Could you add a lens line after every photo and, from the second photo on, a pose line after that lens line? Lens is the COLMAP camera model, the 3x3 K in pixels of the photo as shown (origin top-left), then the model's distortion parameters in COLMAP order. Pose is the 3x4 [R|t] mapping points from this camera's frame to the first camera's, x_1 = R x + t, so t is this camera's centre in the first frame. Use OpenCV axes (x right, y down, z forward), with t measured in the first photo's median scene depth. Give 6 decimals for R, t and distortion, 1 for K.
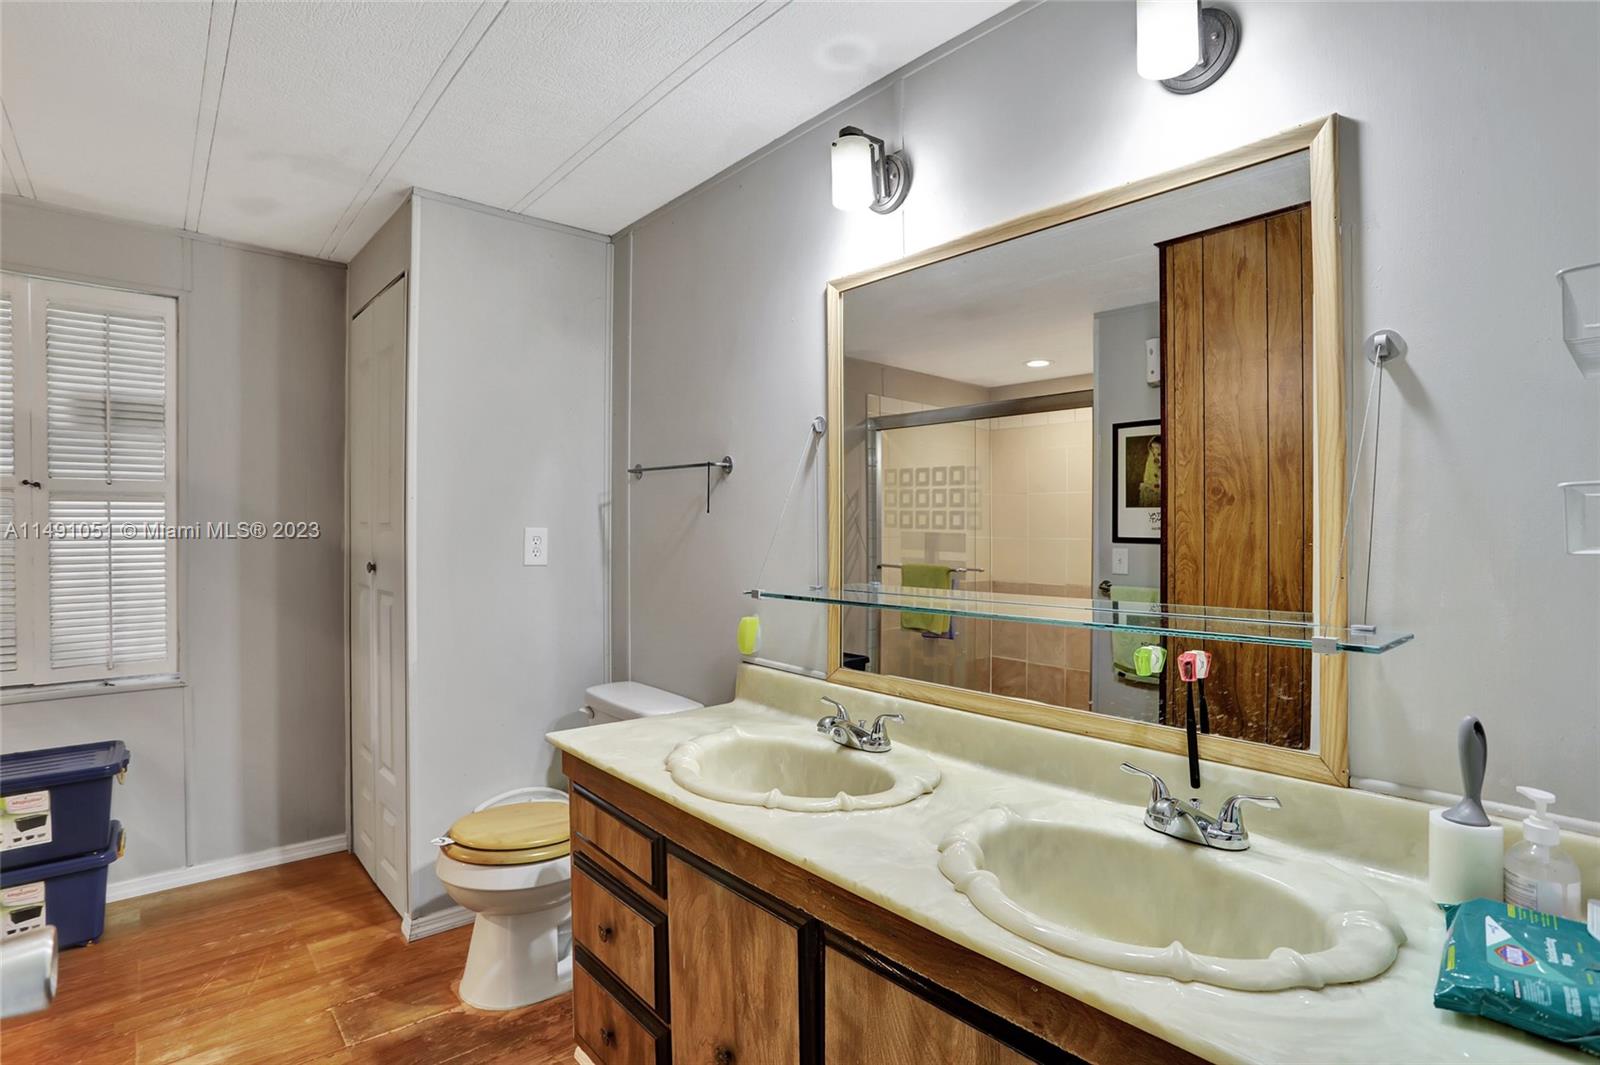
lens RADIAL K [[779.0, 0, 807.7], [0, 779.0, 529.2], [0, 0, 1]] dist [-0.048966, 0.023194]
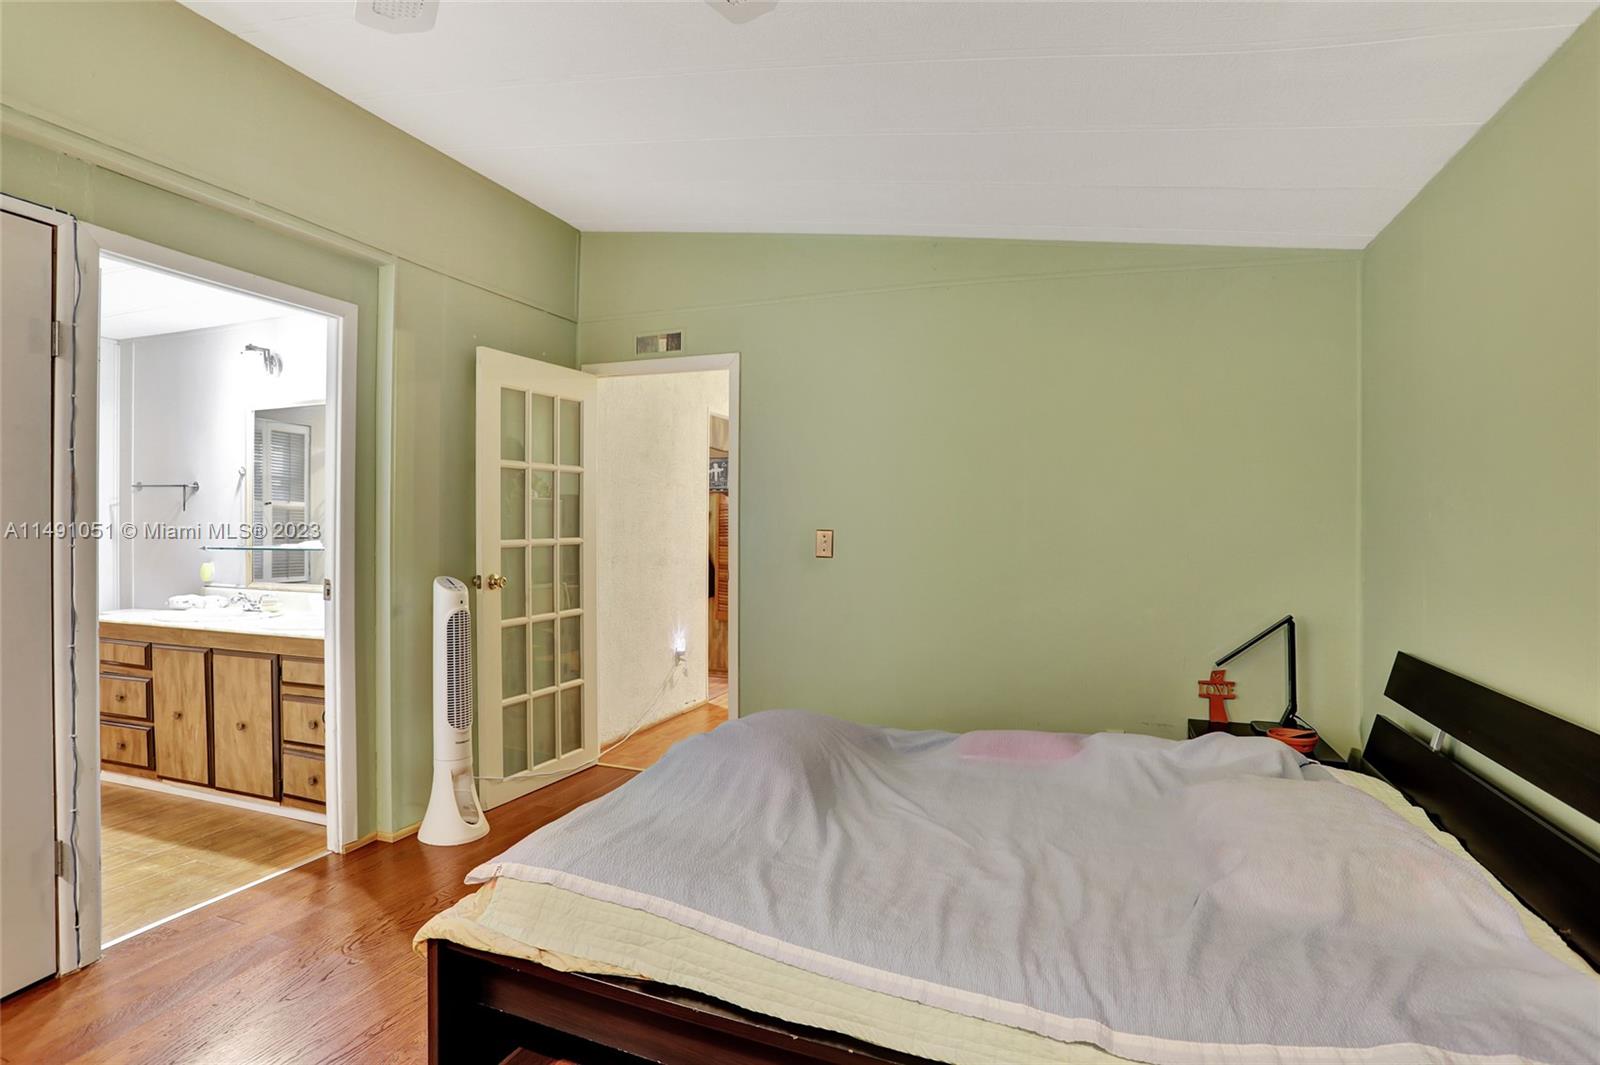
lens RADIAL K [[779.0, 0, 794.5], [0, 779.0, 530.3], [0, 0, 1]] dist [-0.055273, 0.025419]
pose [[0.881531, -0.001646, 0.472124, 0.436445], [-0.001772, 0.999975, 0.006797, 0.015628], [-0.472124, -0.006828, 0.881506, -1.893811]]
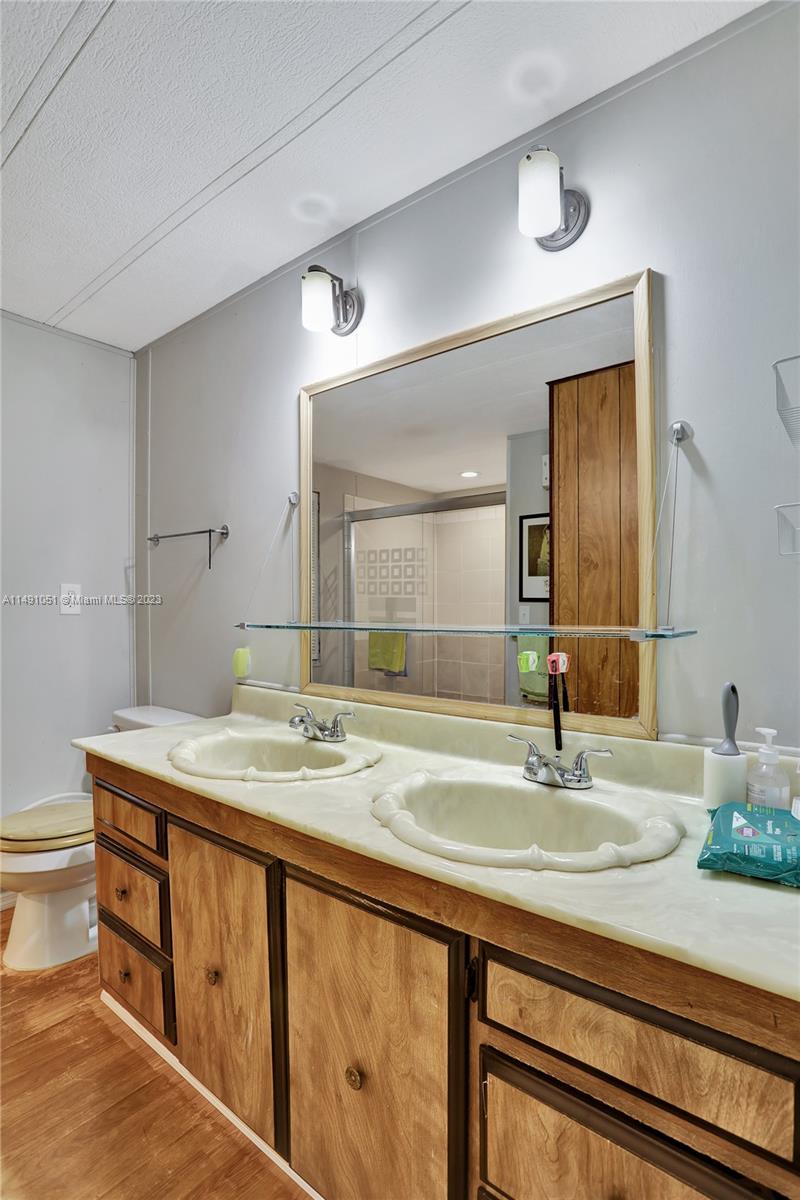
lens RADIAL K [[584.3, 0, 401.1], [0, 584.3, 614.1], [0, 0, 1]] dist [-0.055273, 0.025419]
pose [[0.987061, -0.002379, 0.160326, 0.040385], [0.000417, 0.999925, 0.012273, 0.056929], [-0.160343, -0.012048, 0.986988, 0.006906]]
